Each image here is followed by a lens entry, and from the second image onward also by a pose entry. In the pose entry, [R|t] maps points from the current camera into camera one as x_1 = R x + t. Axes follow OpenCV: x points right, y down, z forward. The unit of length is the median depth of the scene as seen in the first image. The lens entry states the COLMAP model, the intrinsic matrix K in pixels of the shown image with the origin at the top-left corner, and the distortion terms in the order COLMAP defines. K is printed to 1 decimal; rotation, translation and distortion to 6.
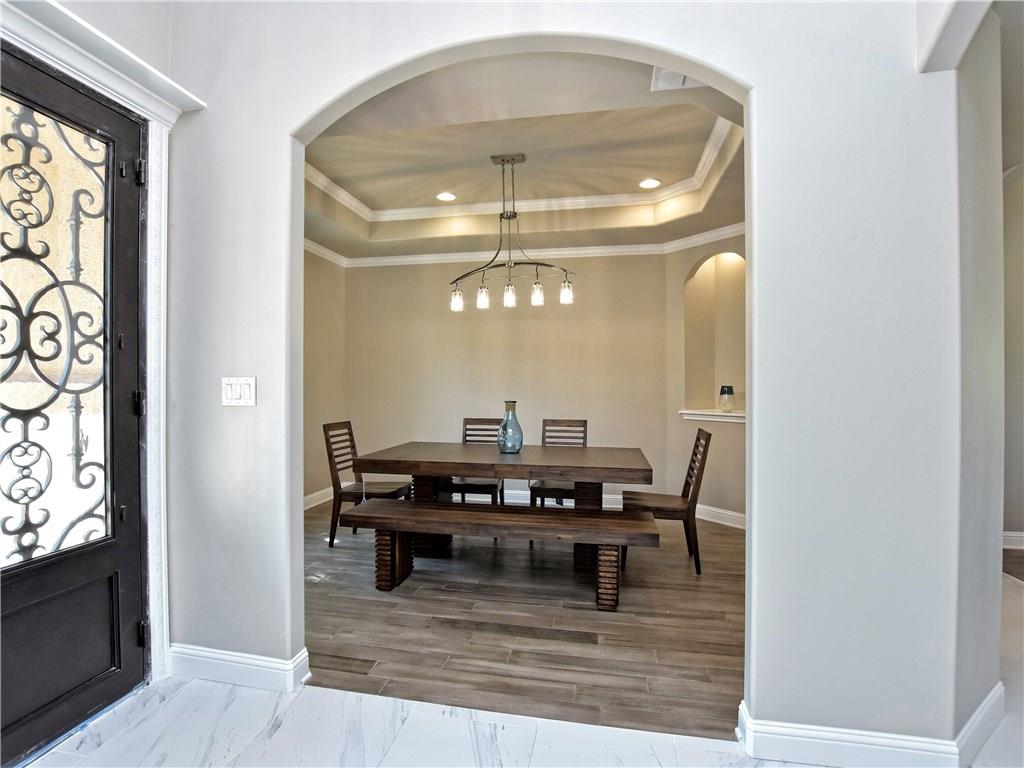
lens RADIAL K [[512.6, 0, 508.1], [0, 512.6, 385.4], [0, 0, 1]] dist [-0.033416, 0.003361]
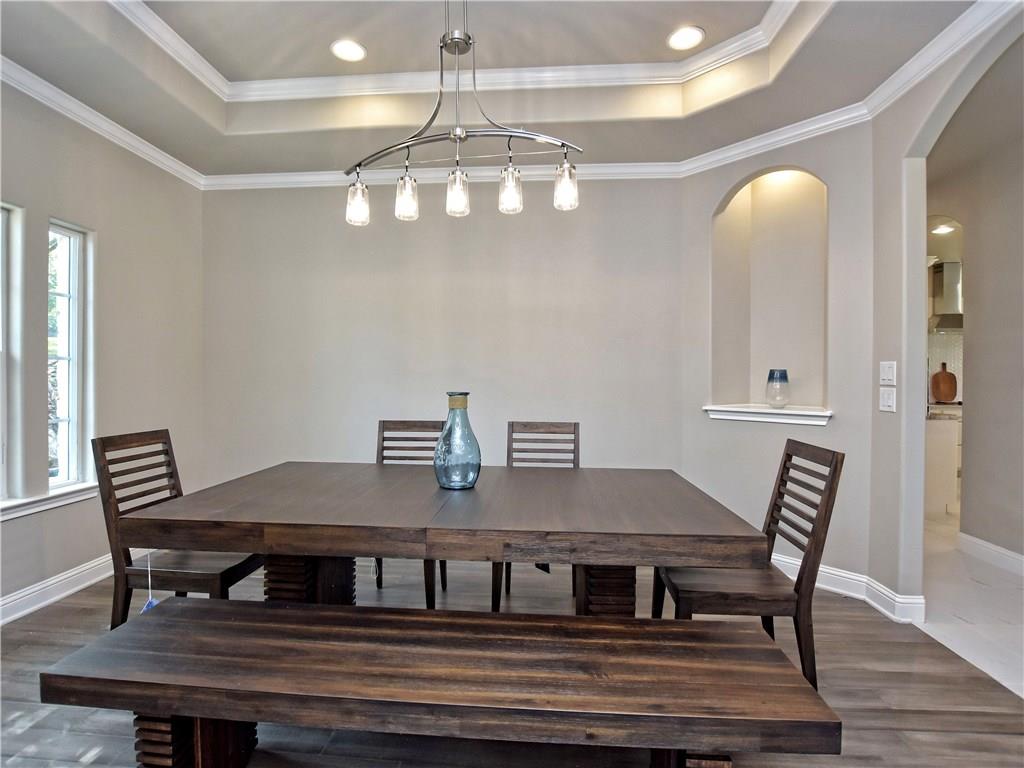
lens RADIAL K [[512.6, 0, 506.6], [0, 512.6, 381.4], [0, 0, 1]] dist [-0.033416, 0.003361]
pose [[0.993328, -0.000003, 0.115325, -0.006189], [-0.000877, 0.999971, 0.007584, 0.012644], [-0.115322, -0.007634, 0.993299, 0.390914]]
